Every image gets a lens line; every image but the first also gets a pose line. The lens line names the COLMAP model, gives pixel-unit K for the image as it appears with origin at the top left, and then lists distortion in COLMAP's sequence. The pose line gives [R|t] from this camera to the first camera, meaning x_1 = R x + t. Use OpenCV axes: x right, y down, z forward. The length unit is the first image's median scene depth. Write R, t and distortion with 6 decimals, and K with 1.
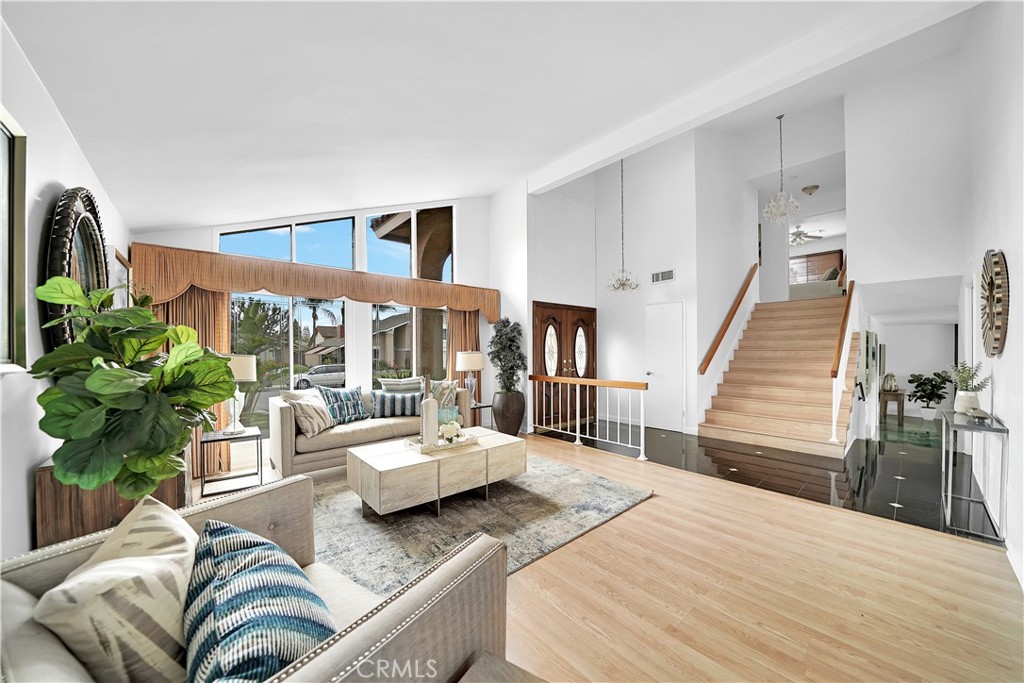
lens RADIAL K [[385.4, 0, 526.2], [0, 385.4, 348.2], [0, 0, 1]] dist [-0.000102, 0.000043]
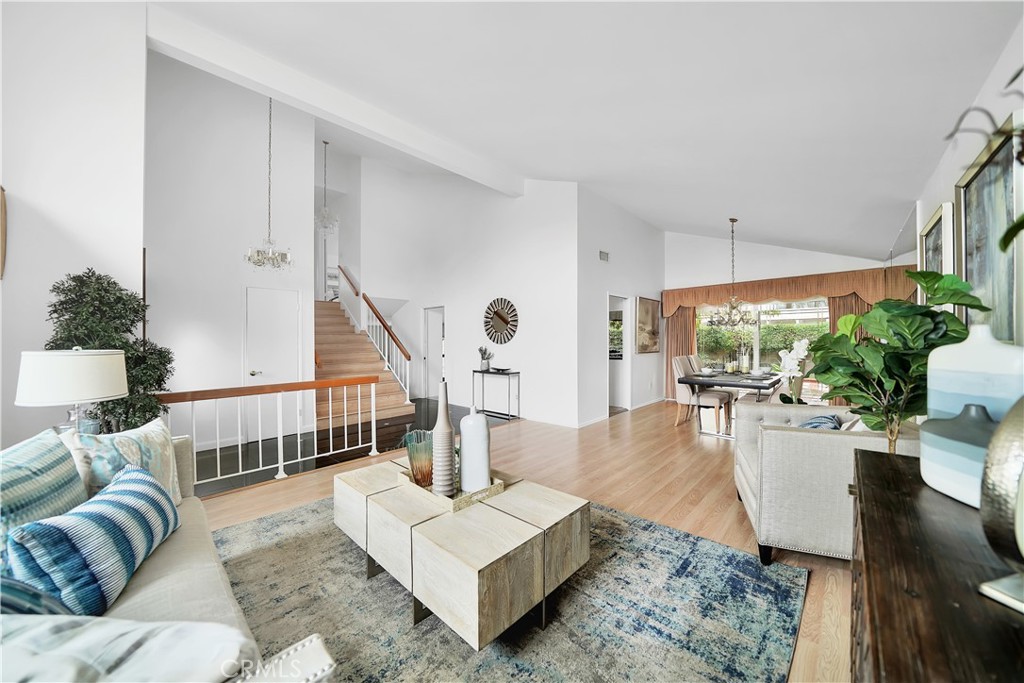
lens RADIAL K [[357.3, 0, 508.5], [0, 357.3, 341.5], [0, 0, 1]] dist [-0.016811, -0.000001]
pose [[-0.087988, 0.003637, 0.996115, -0.779768], [0.011046, 0.999935, -0.002676, 0.007218], [-0.996060, 0.010768, -0.088022, 0.900842]]
